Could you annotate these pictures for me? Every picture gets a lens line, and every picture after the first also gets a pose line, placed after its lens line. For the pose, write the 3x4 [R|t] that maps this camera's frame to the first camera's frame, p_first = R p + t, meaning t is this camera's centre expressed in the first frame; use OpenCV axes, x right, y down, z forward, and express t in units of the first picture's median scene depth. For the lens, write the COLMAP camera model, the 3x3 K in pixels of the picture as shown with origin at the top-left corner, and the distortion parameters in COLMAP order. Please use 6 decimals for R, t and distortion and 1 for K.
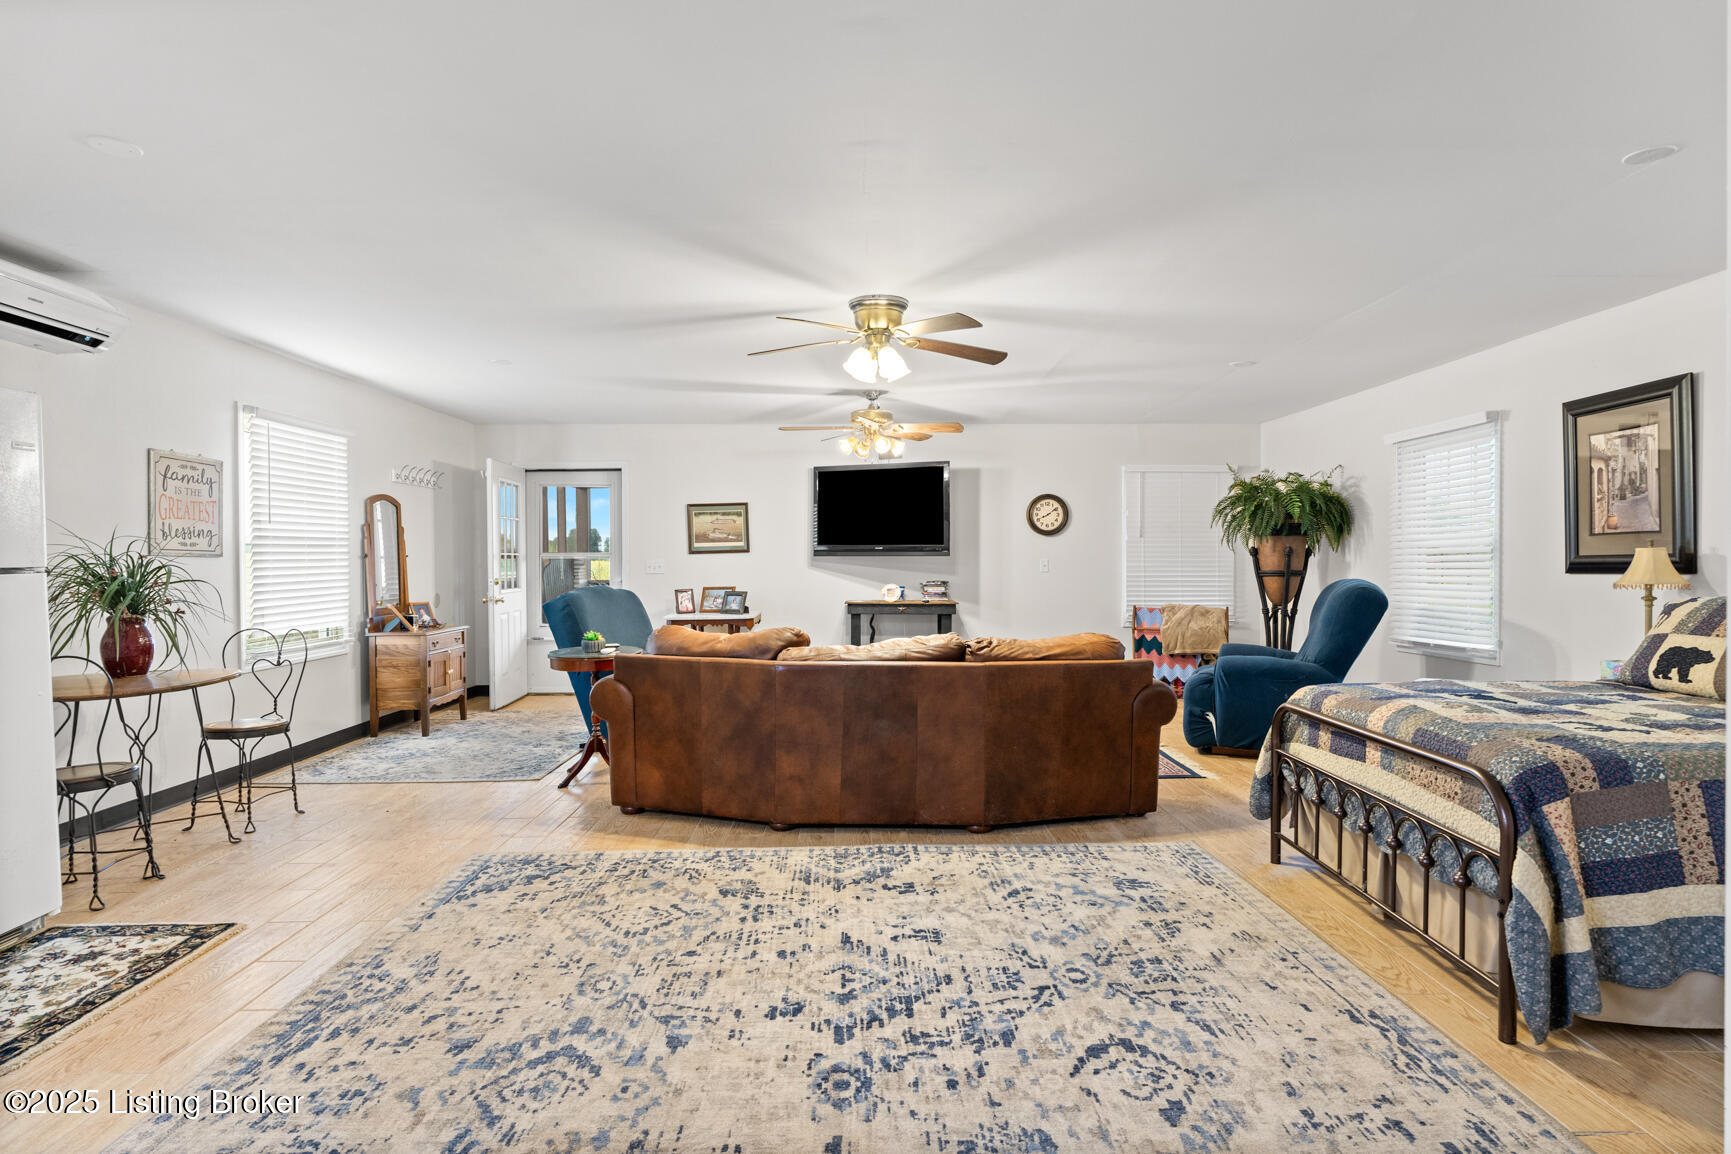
lens RADIAL K [[904.3, 0, 865.5], [0, 904.3, 577.0], [0, 0, 1]] dist [-0.000899, -0.000522]
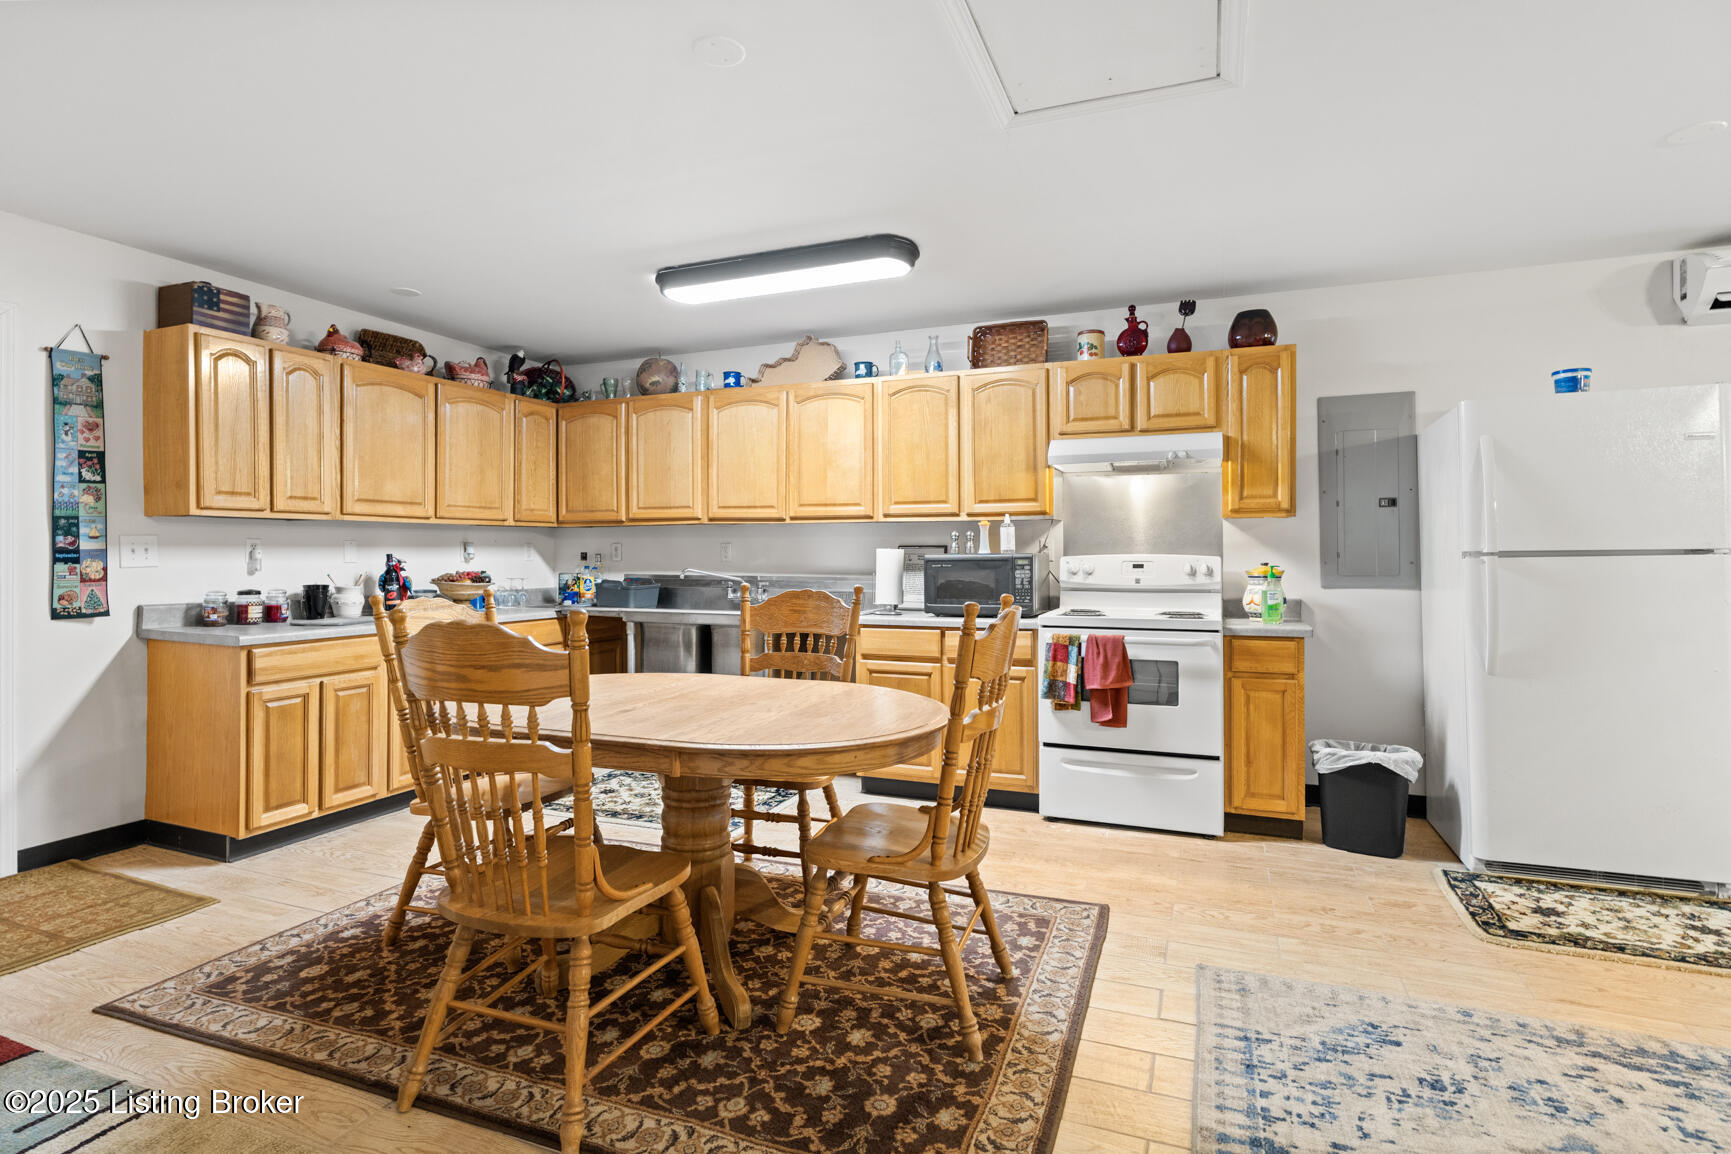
lens RADIAL K [[856.2, 0, 869.0], [0, 856.2, 553.8], [0, 0, 1]] dist [-0.002255, 0.000495]
pose [[-0.389194, 0.004912, -0.921143, 0.370260], [-0.010743, 0.999894, 0.009871, -0.003072], [0.921093, 0.013737, -0.389100, 0.472886]]
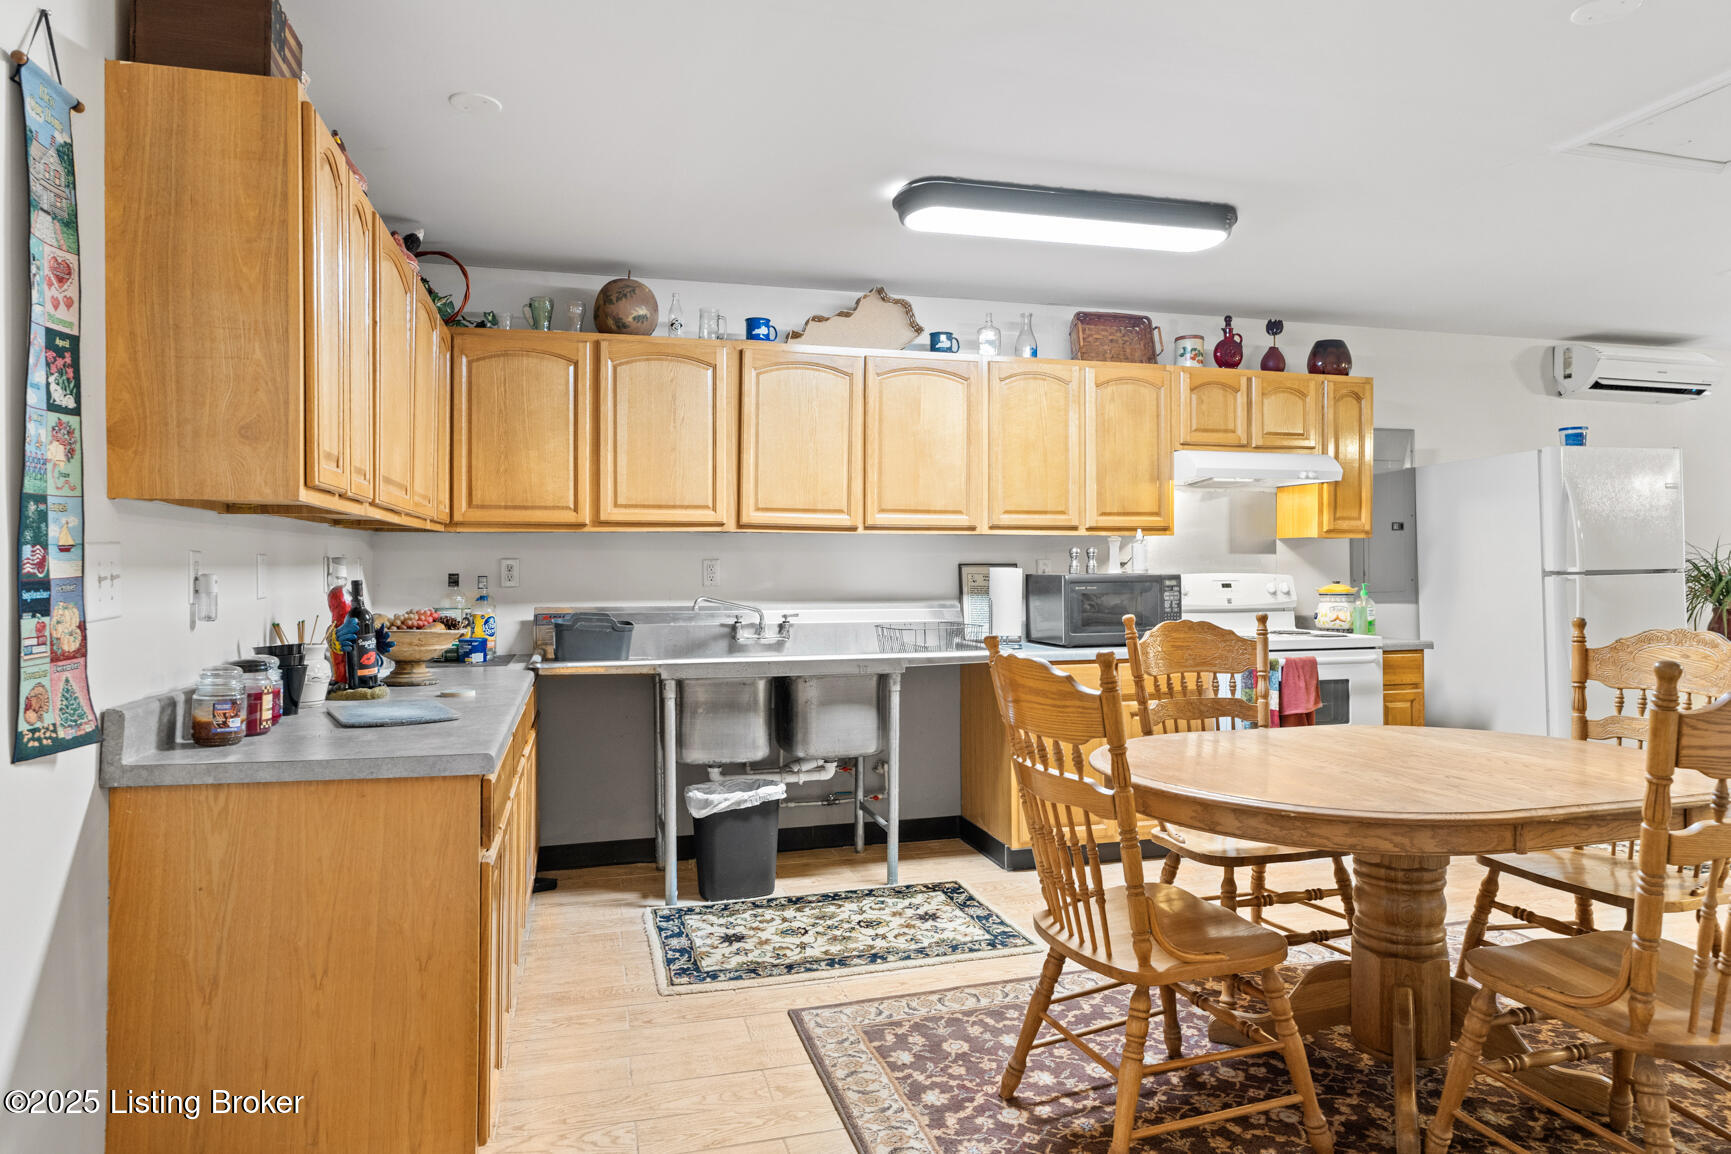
lens RADIAL K [[1037.8, 0, 869.0], [0, 1037.8, 567.6], [0, 0, 1]] dist [-0.000127, 0.000041]
pose [[0.243049, 0.005251, -0.970000, 0.366212], [-0.012449, 0.999920, 0.002293, 0.000868], [0.969934, 0.011518, 0.243095, -0.650129]]
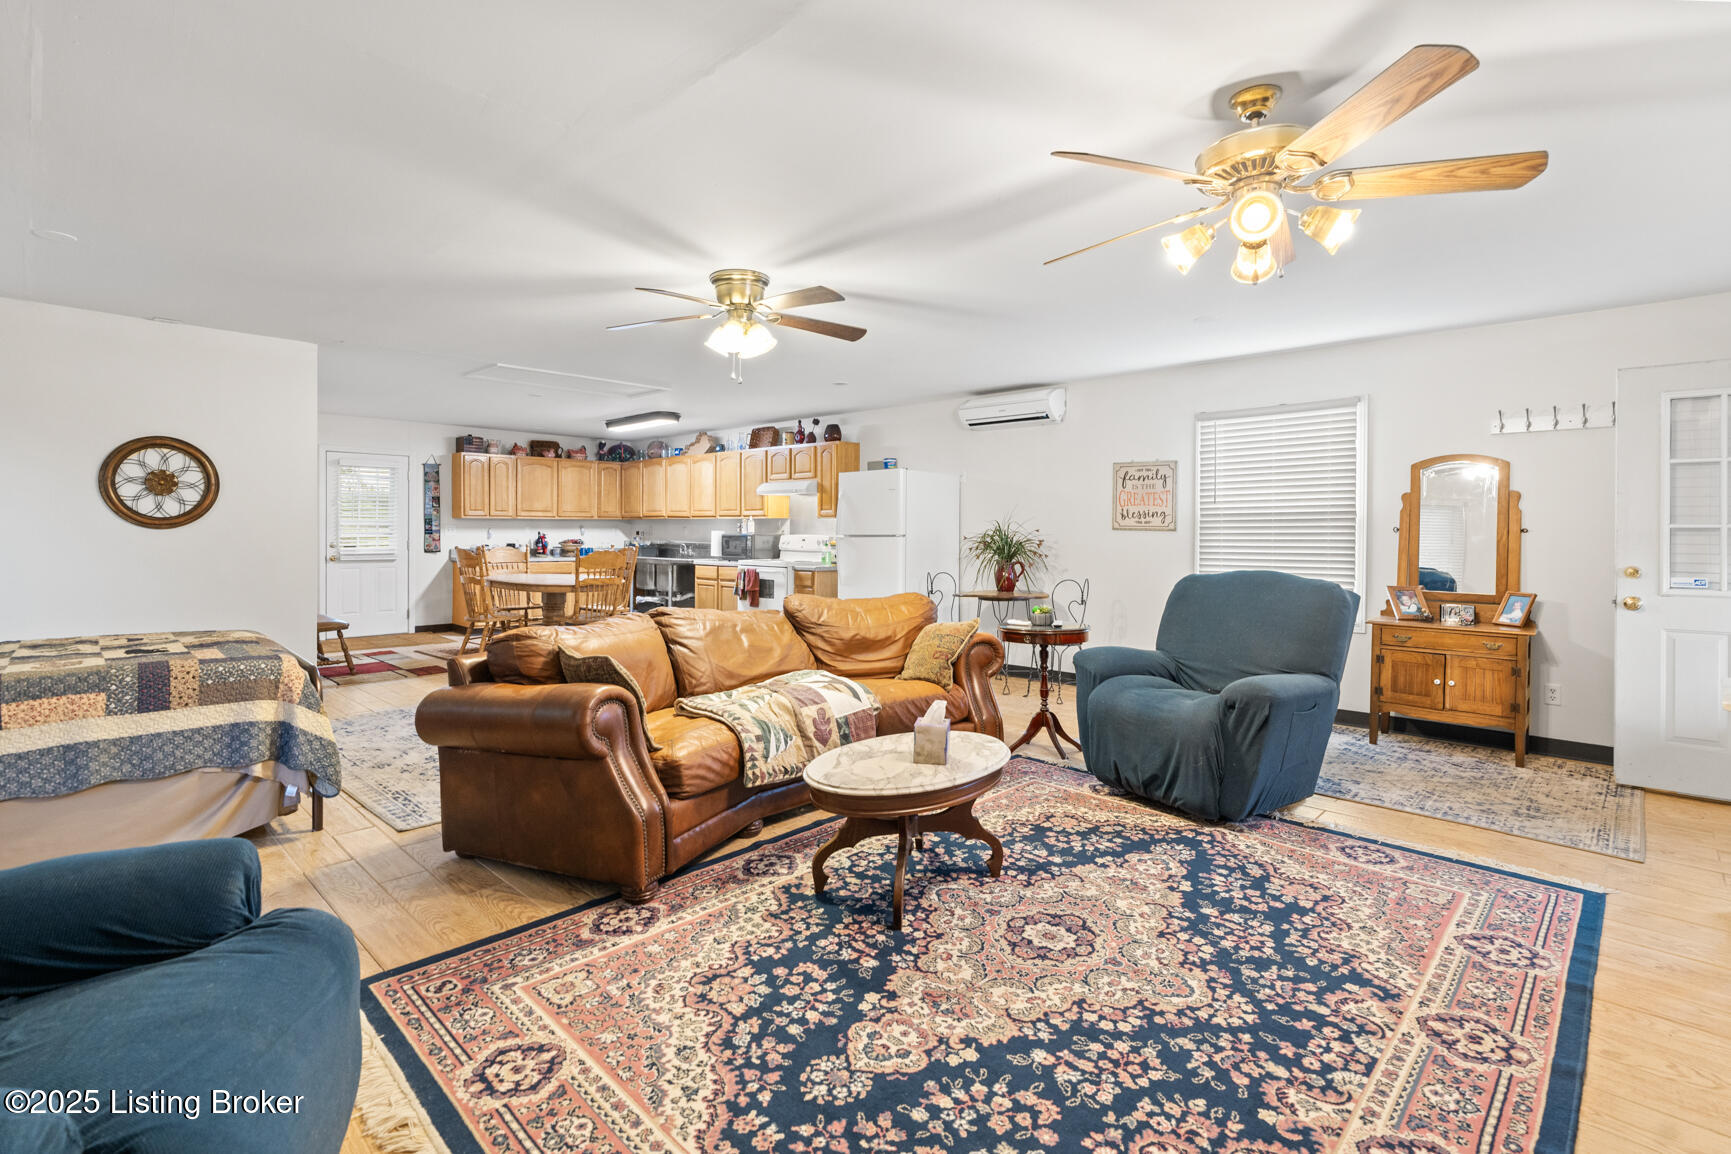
lens RADIAL K [[814.2, 0, 857.1], [0, 814.2, 537.0], [0, 0, 1]] dist [-0.004828, 0.001038]
pose [[-0.706620, 0.005801, -0.707569, 0.833598], [-0.014784, 0.999627, 0.022960, -0.056687], [0.707439, 0.026685, -0.706271, 2.567988]]
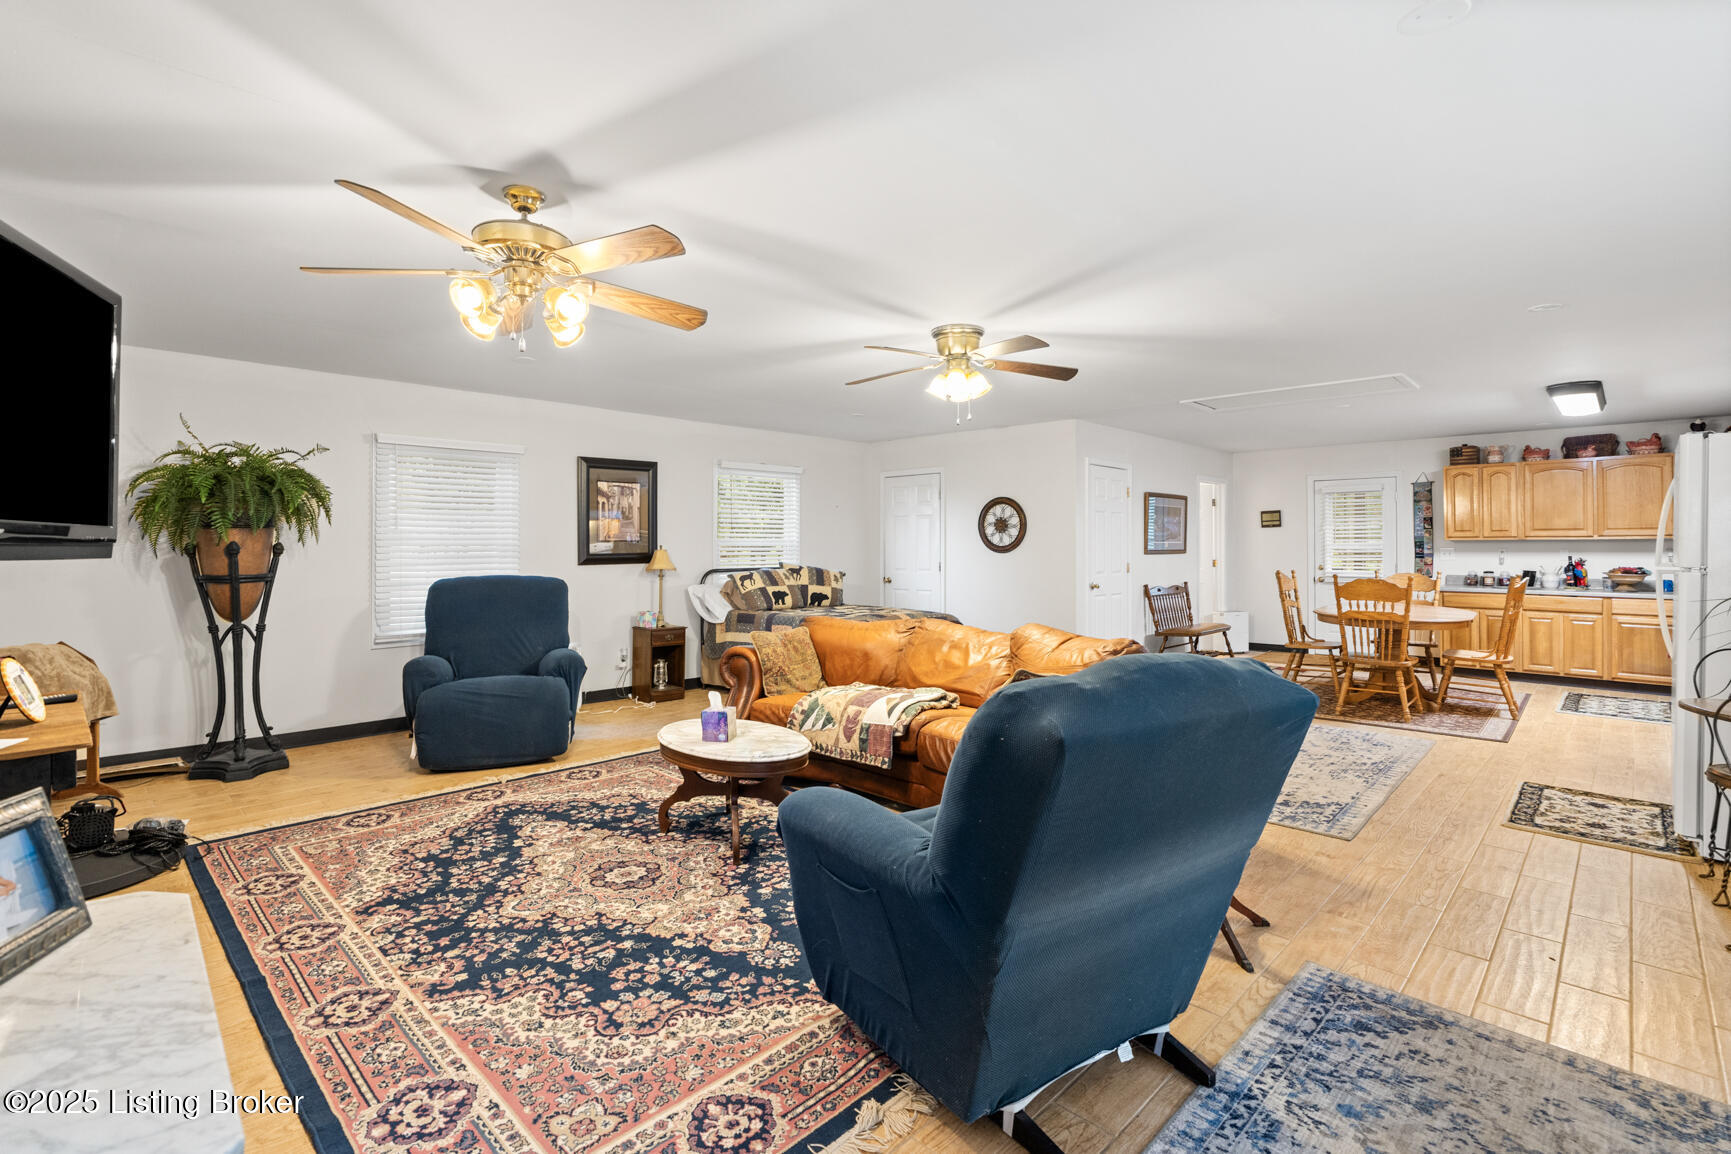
lens RADIAL K [[803.2, 0, 848.6], [0, 803.2, 543.4], [0, 0, 1]] dist [-0.004459, 0.001190]
pose [[-0.701260, 0.005796, 0.712882, -0.889197], [0.014048, 0.999885, 0.005690, -0.069431], [-0.712767, 0.014005, -0.701261, 2.657382]]
